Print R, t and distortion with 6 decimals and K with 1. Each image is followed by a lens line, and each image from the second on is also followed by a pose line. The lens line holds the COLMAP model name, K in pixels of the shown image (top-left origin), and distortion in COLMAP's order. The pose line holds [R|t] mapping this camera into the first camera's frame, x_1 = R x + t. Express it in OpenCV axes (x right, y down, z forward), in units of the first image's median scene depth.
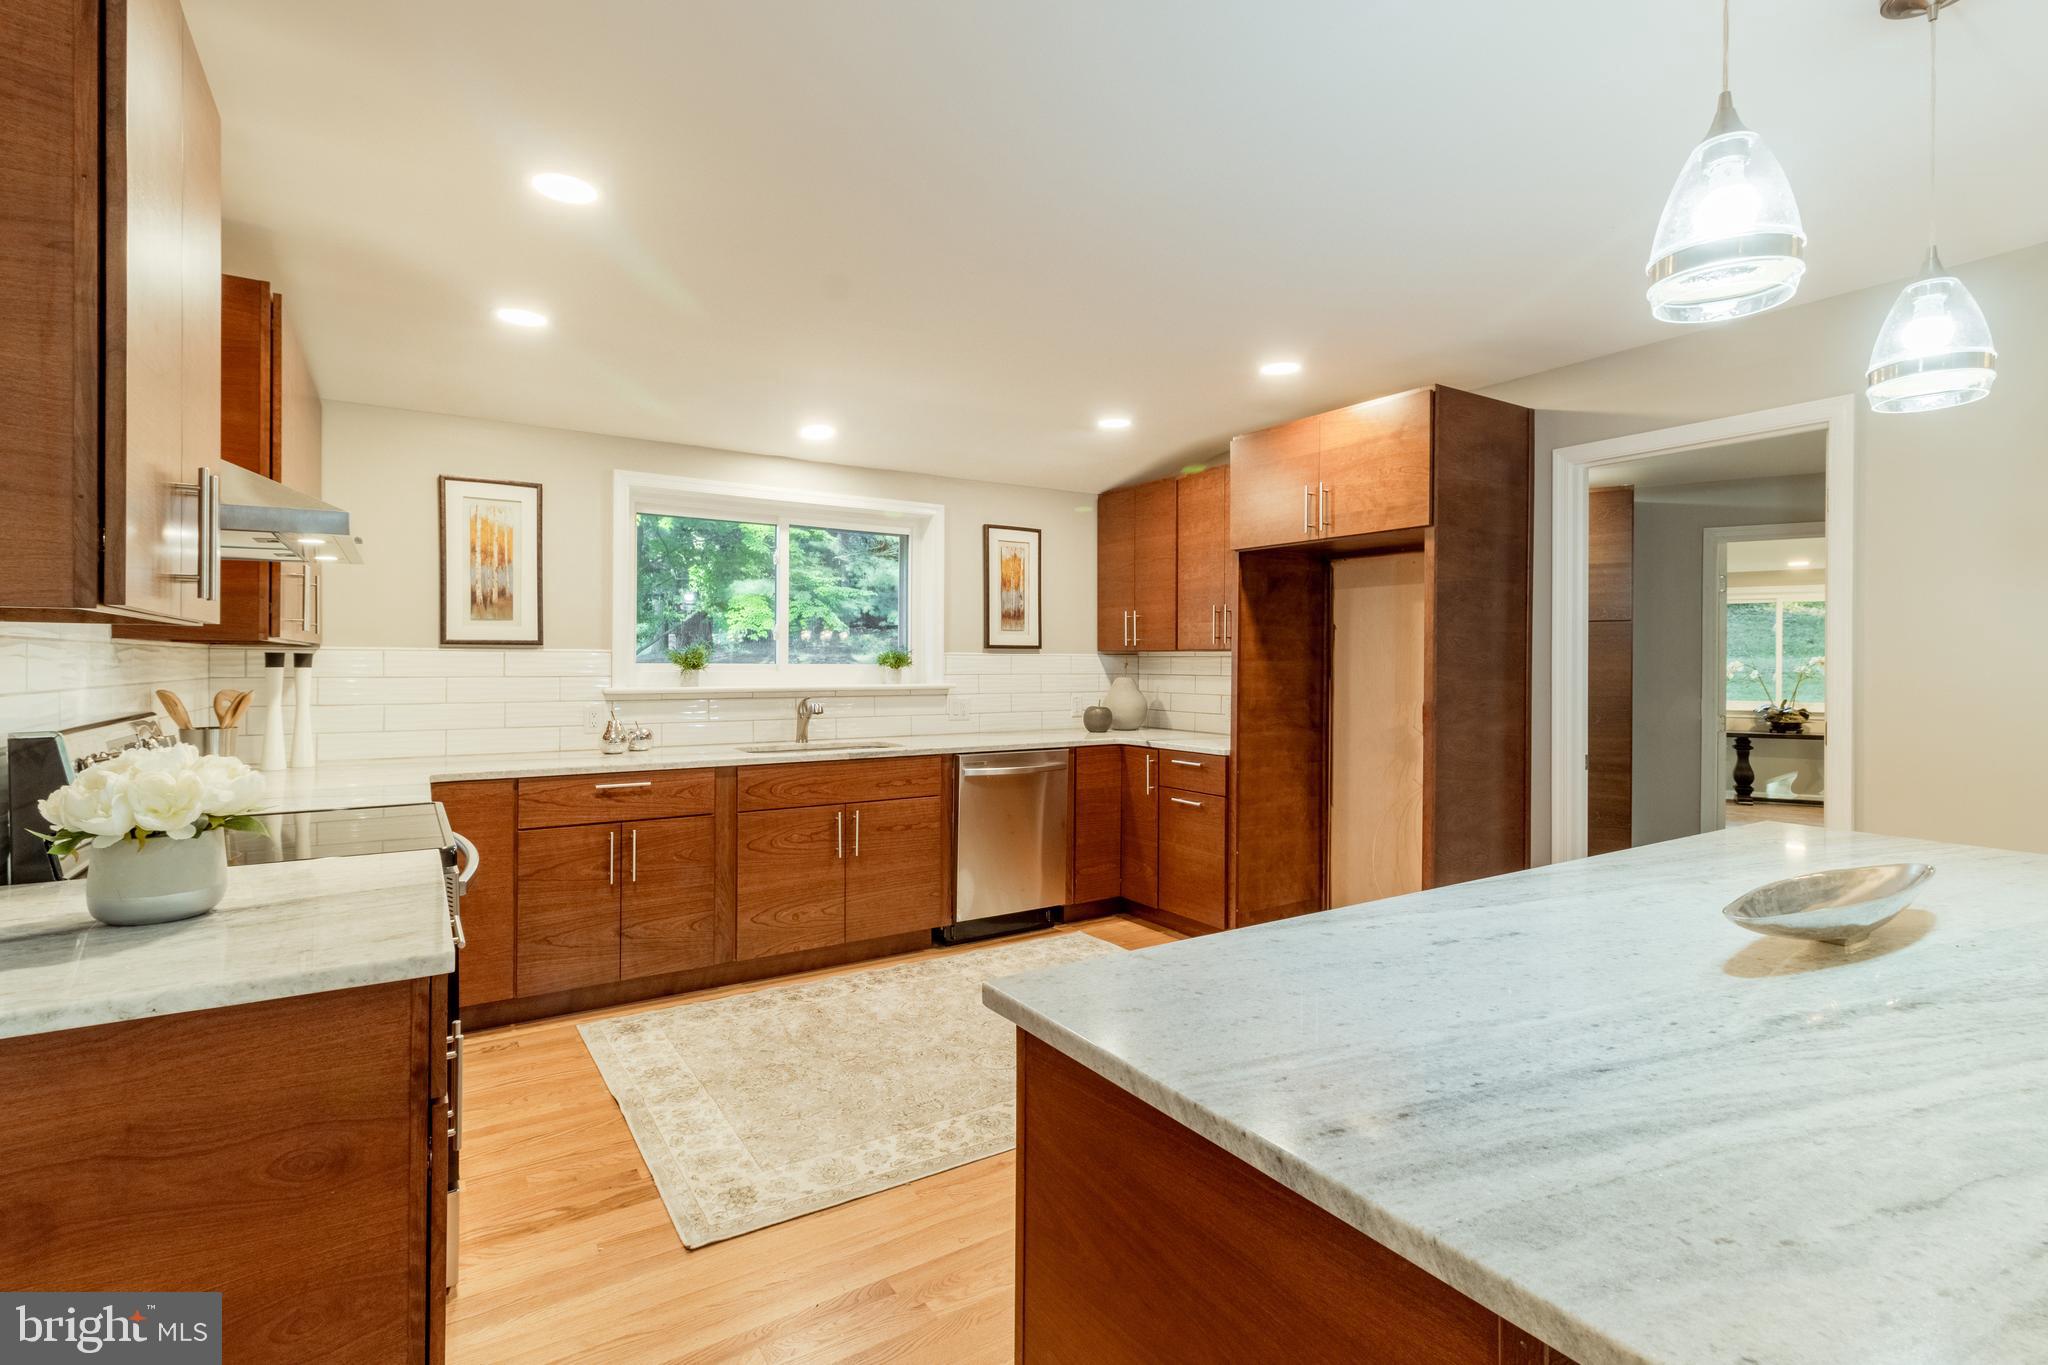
lens RADIAL K [[953.3, 0, 1039.3], [0, 953.3, 655.5], [0, 0, 1]] dist [-0.000230, 0.002406]
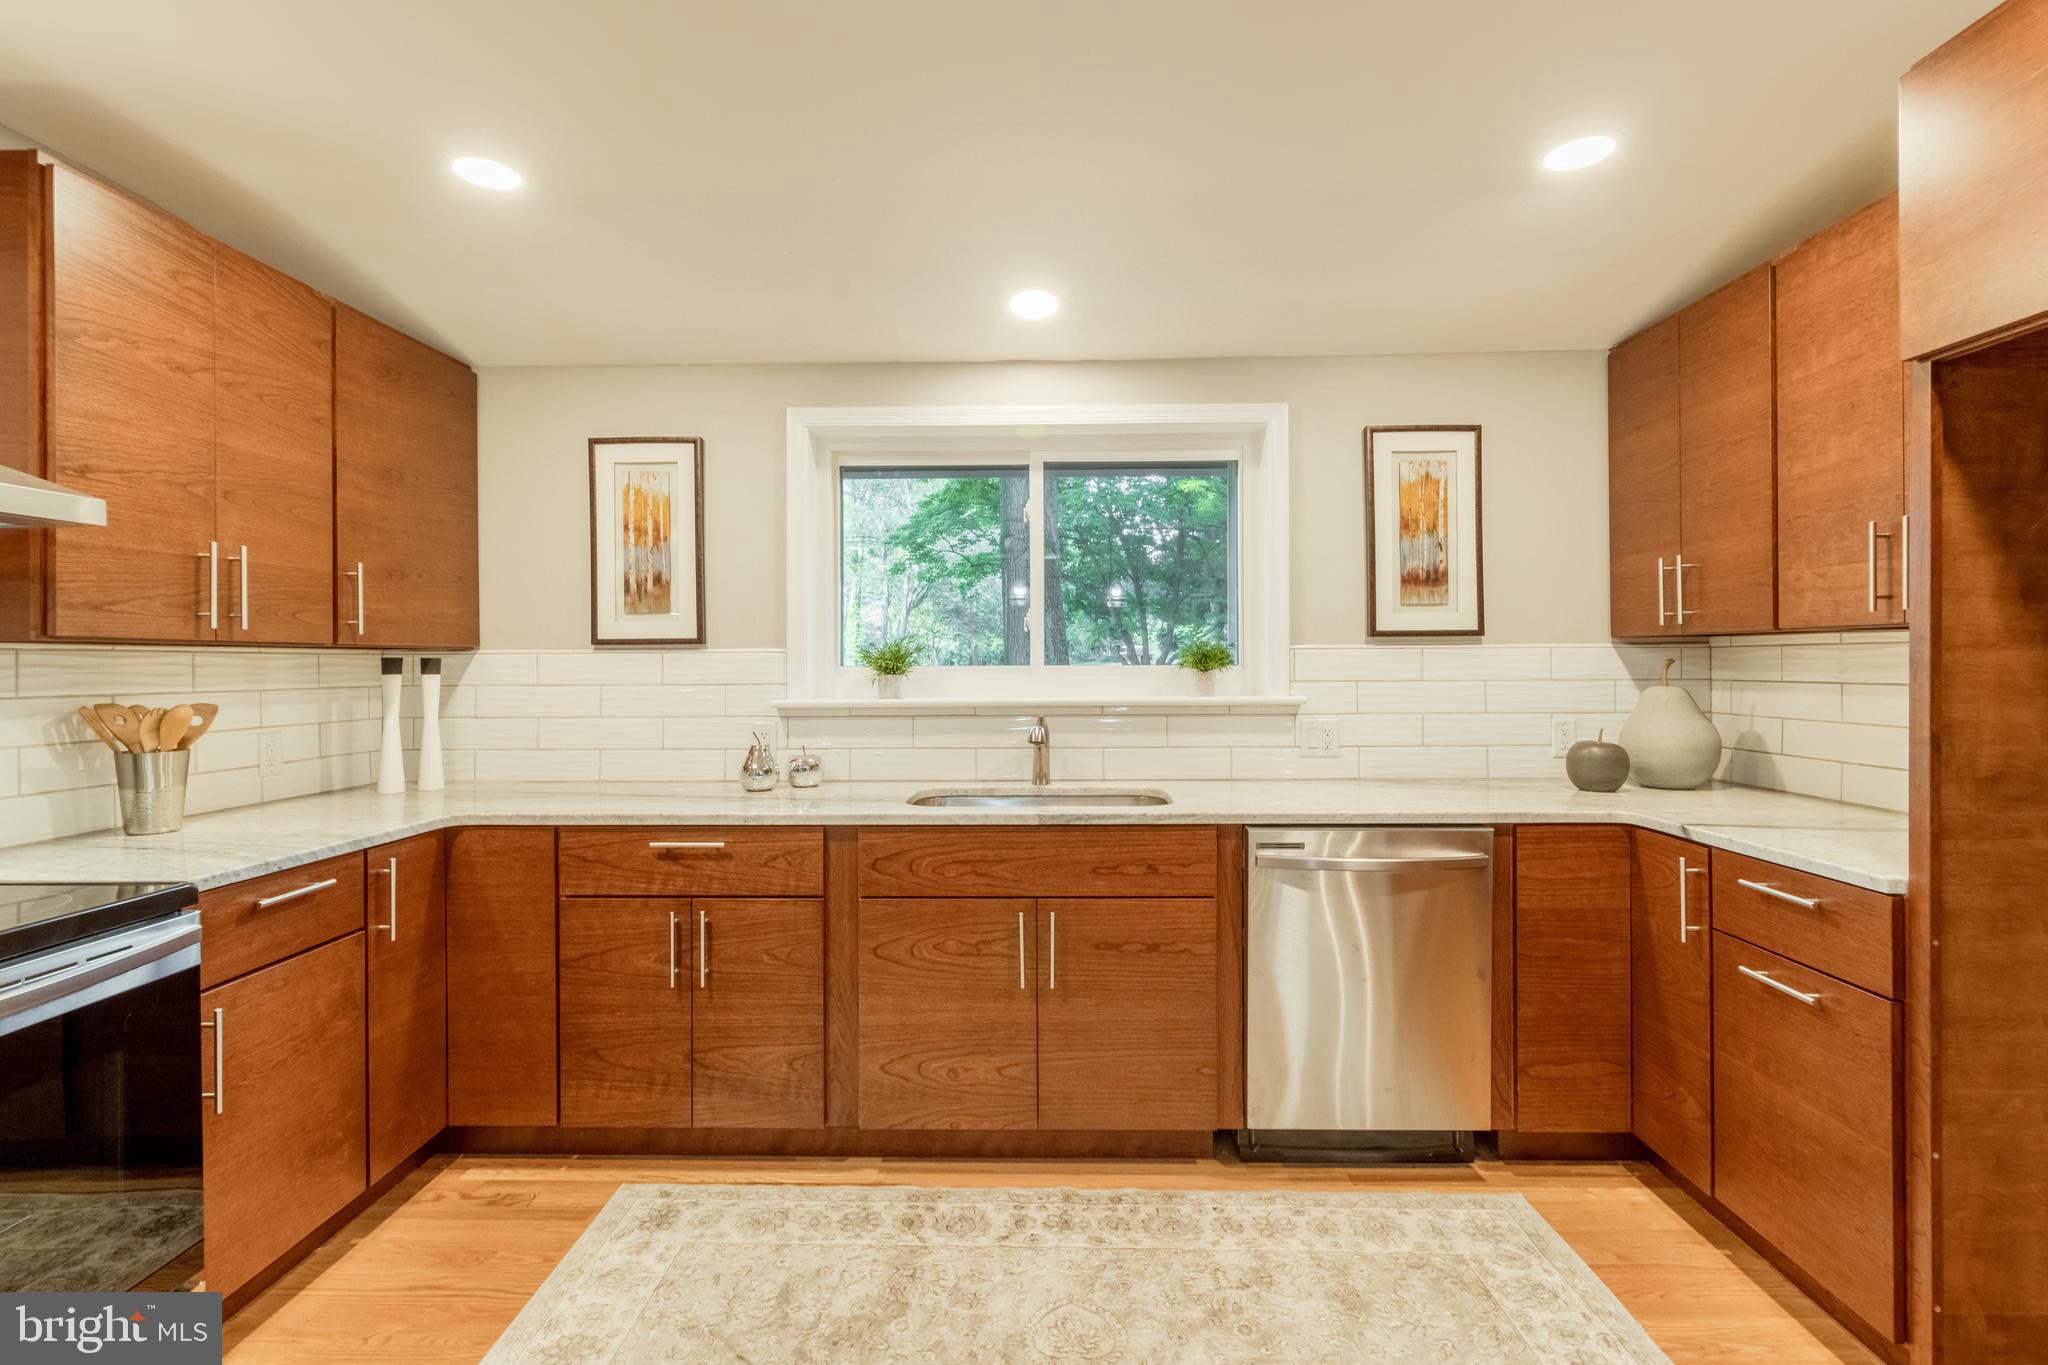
lens RADIAL K [[953.3, 0, 1030.6], [0, 953.3, 661.4], [0, 0, 1]] dist [-0.000230, 0.002406]
pose [[0.819787, -0.010387, -0.572575, 0.132998], [0.012305, 0.999924, -0.000522, 0.006417], [0.572537, -0.006617, 0.819852, 0.485249]]
